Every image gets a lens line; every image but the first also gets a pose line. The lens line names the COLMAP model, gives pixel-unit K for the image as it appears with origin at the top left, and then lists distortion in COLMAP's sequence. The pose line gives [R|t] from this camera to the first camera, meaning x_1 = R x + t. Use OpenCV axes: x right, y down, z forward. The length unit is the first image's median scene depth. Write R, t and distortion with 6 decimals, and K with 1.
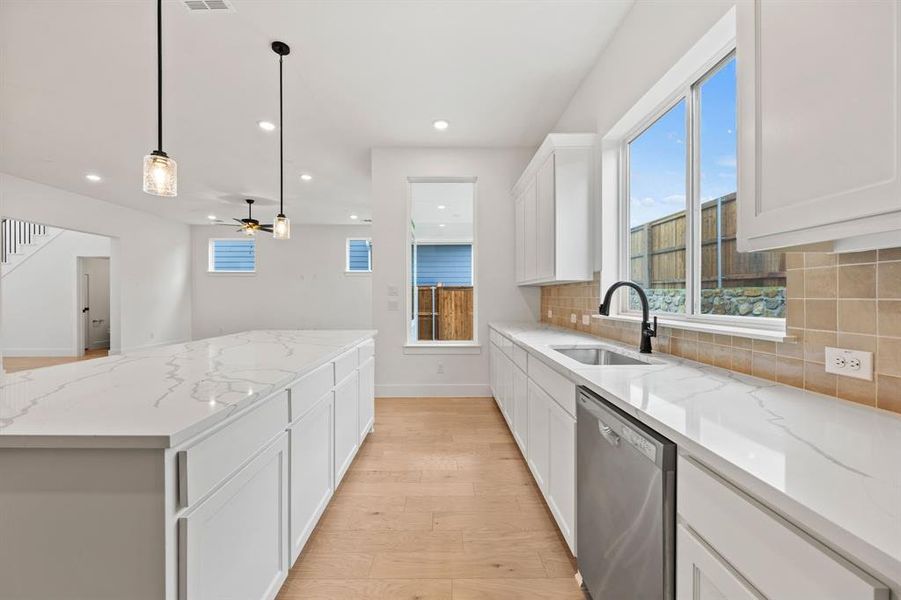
lens RADIAL K [[359.7, 0, 445.7], [0, 359.7, 297.2], [0, 0, 1]] dist [-0.000995, -0.000153]
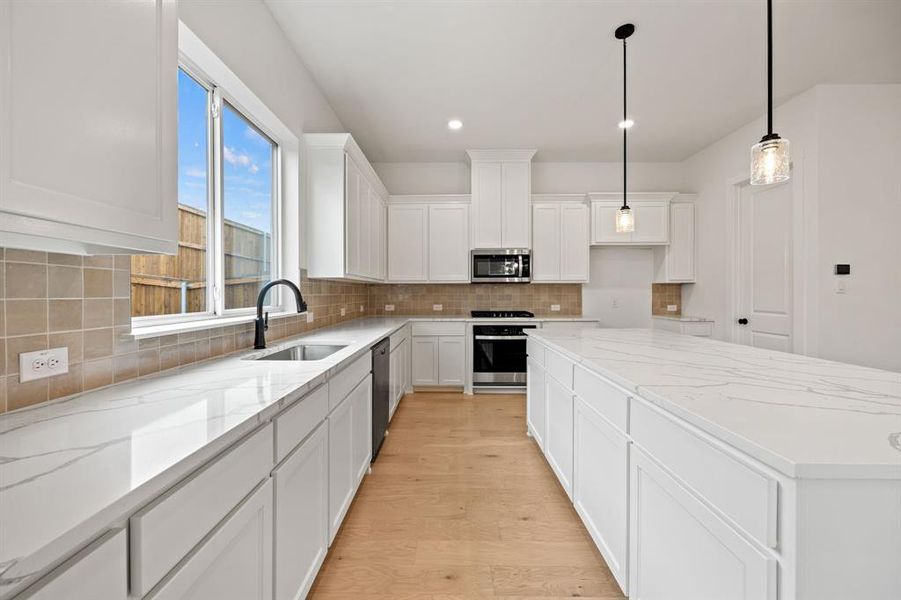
lens RADIAL K [[359.7, 0, 445.7], [0, 359.7, 297.2], [0, 0, 1]] dist [-0.000995, -0.000153]
pose [[-0.999794, 0.002516, 0.020150, -0.000544], [0.002774, 0.999914, 0.012819, -0.004564], [-0.020116, 0.012873, -0.999715, 1.460765]]
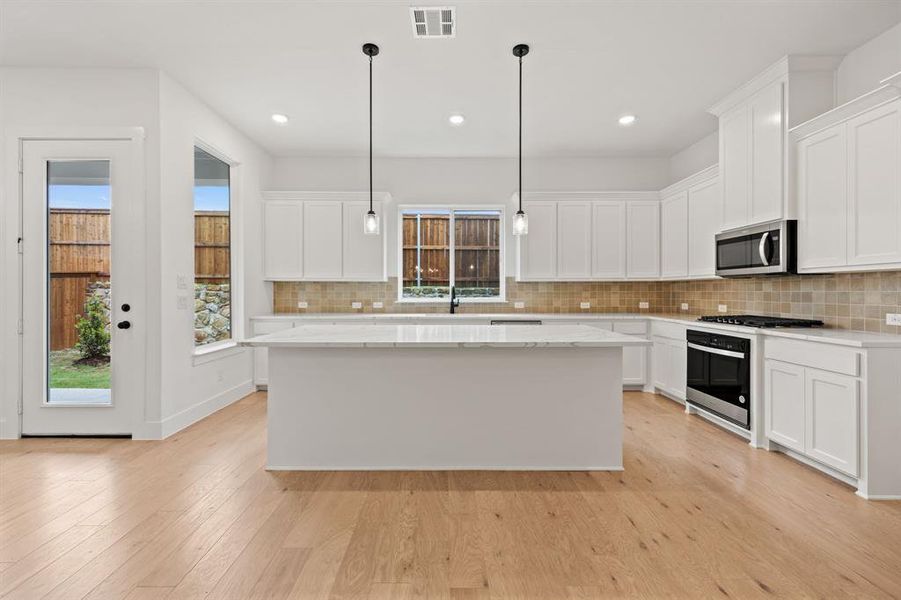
lens RADIAL K [[382.7, 0, 445.8], [0, 382.7, 295.9], [0, 0, 1]] dist [0.002317, 0.000482]
pose [[0.005396, -0.009284, 0.999942, -1.489887], [0.000025, 0.999957, 0.009284, 0.005309], [-0.999985, -0.000025, 0.005396, 0.741586]]
